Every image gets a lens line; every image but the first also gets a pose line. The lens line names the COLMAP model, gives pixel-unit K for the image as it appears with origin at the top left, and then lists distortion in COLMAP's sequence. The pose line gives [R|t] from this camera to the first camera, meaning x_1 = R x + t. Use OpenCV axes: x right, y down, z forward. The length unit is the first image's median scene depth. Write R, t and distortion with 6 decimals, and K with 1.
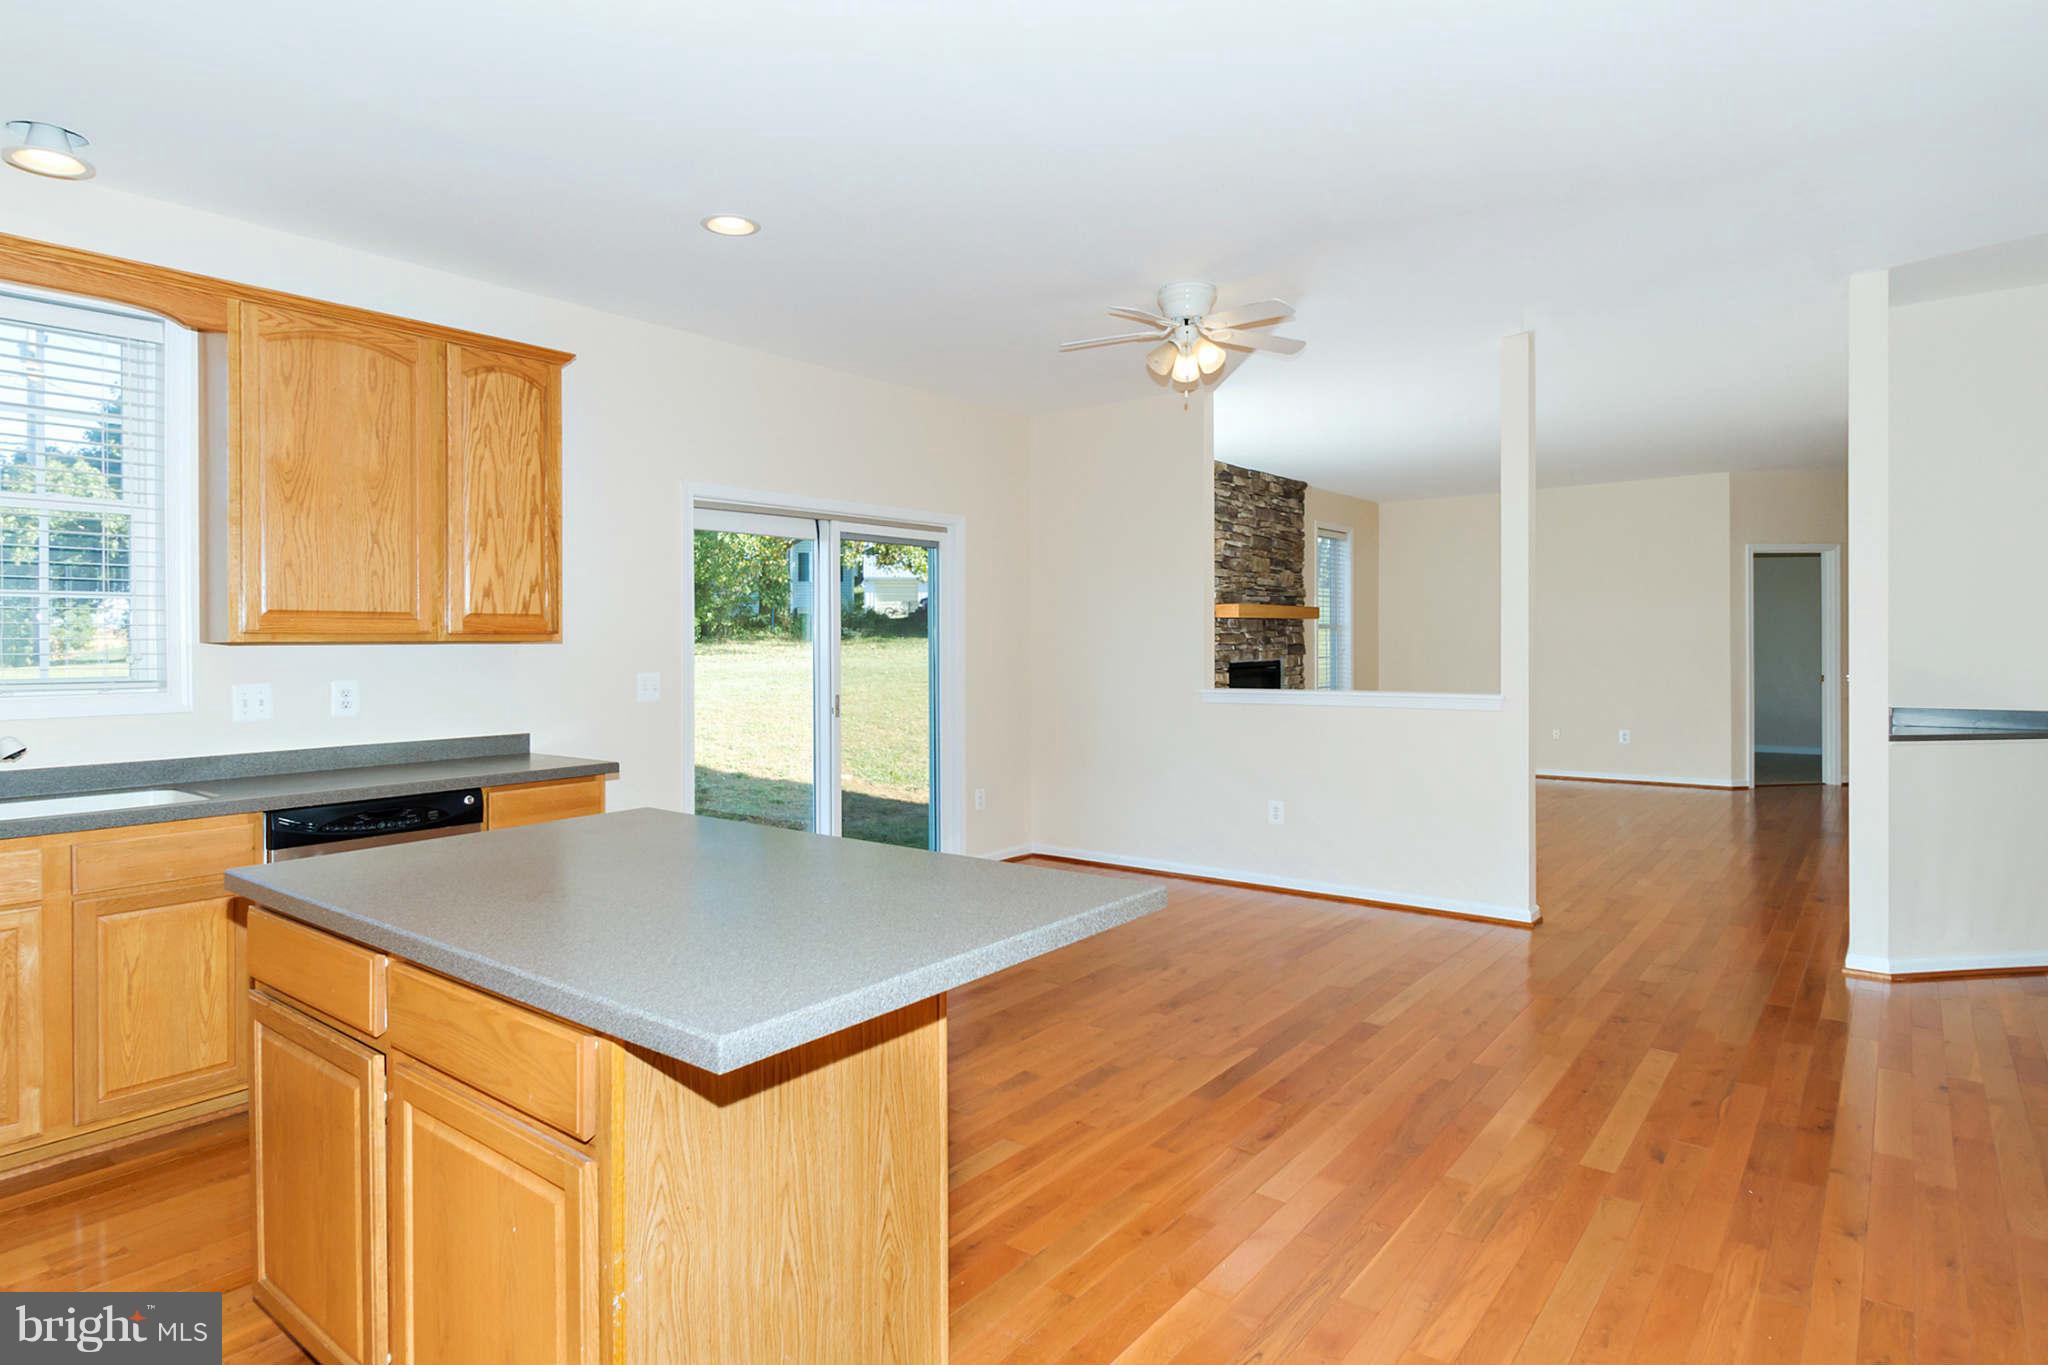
lens RADIAL K [[1109.0, 0, 1012.9], [0, 1109.0, 686.1], [0, 0, 1]] dist [0.007892, 0.001180]
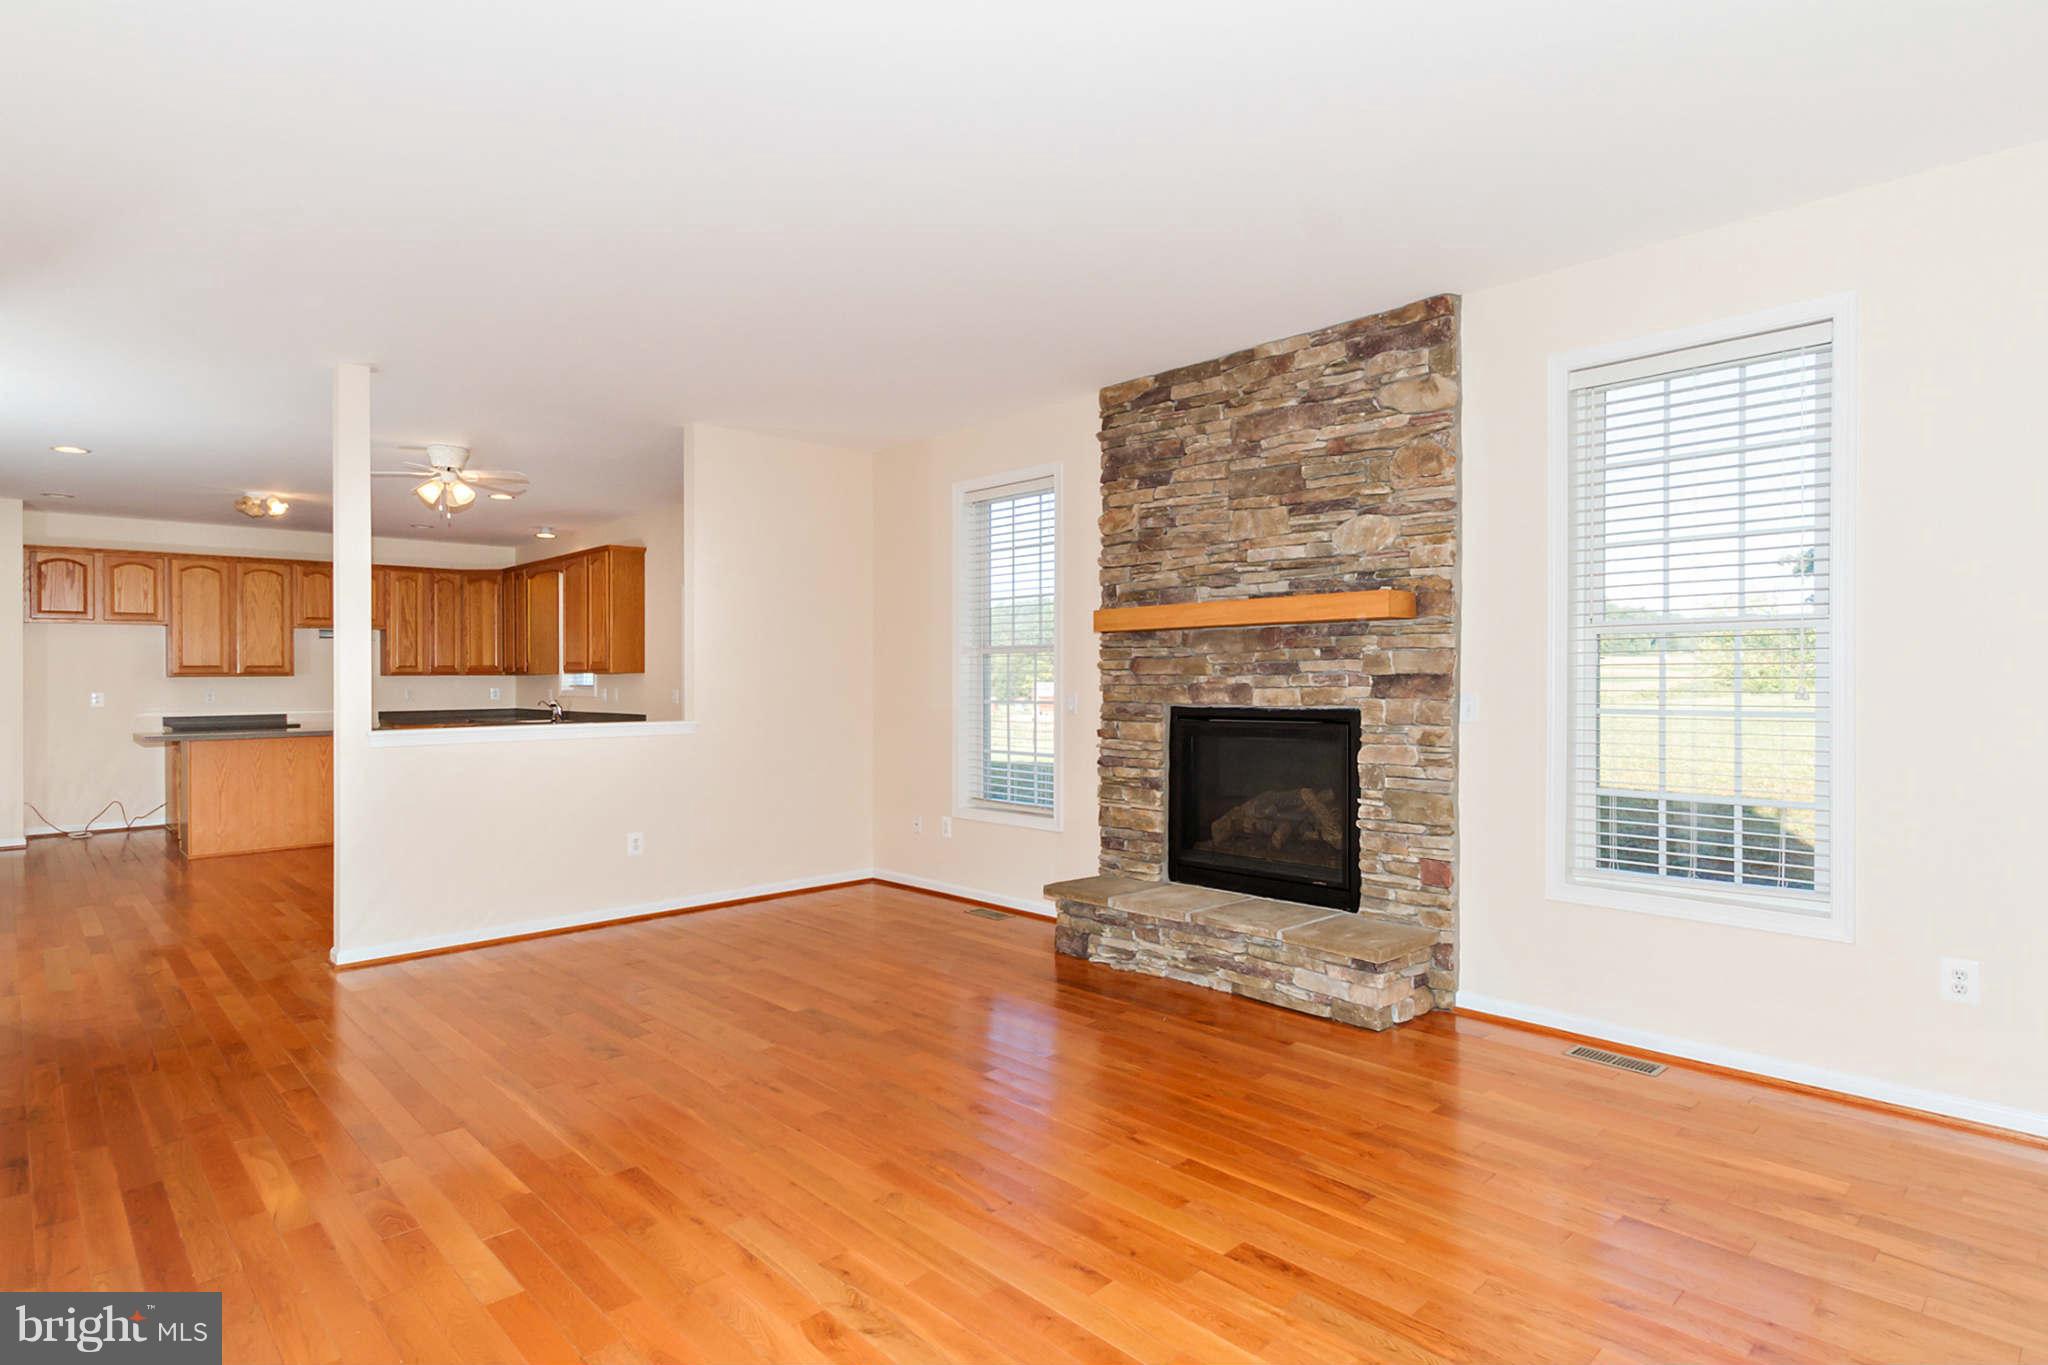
lens RADIAL K [[1061.3, 0, 1067.4], [0, 1061.3, 680.4], [0, 0, 1]] dist [-0.006795, -0.003711]
pose [[-0.108088, 0.013113, -0.994055, 1.755750], [-0.032005, 0.999349, 0.016663, -0.097669], [0.993626, 0.033616, -0.107598, 2.321868]]
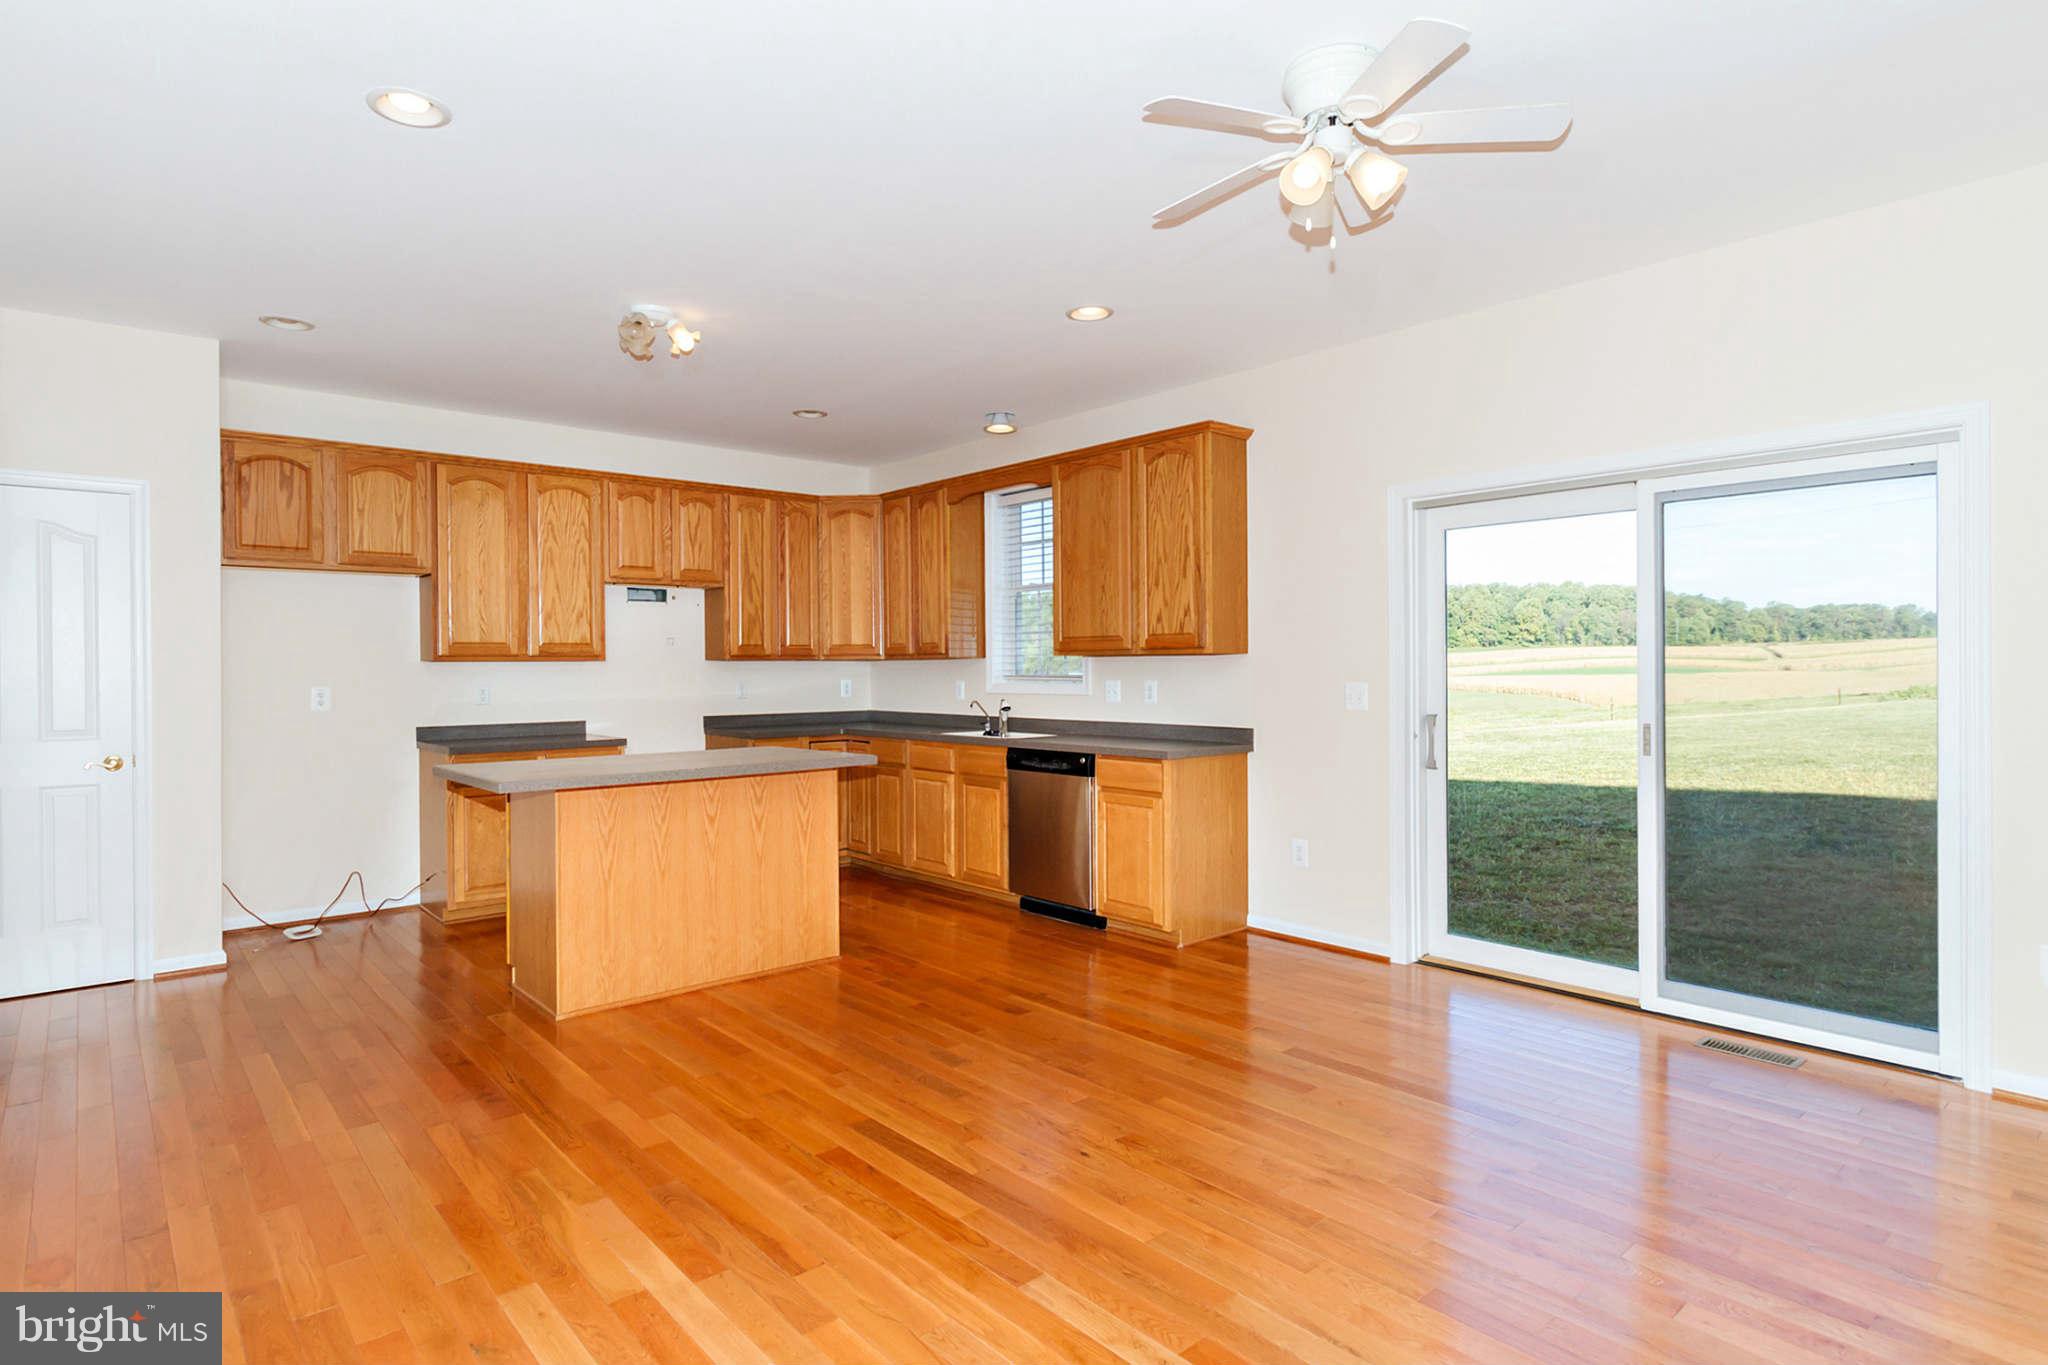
lens RADIAL K [[1061.3, 0, 981.8], [0, 1061.3, 692.7], [0, 0, 1]] dist [-0.006795, -0.003711]
pose [[-0.193882, 0.031081, -0.980532, 0.872559], [-0.030519, 0.998823, 0.037695, -0.035532], [0.980550, 0.037234, -0.192705, 1.058693]]
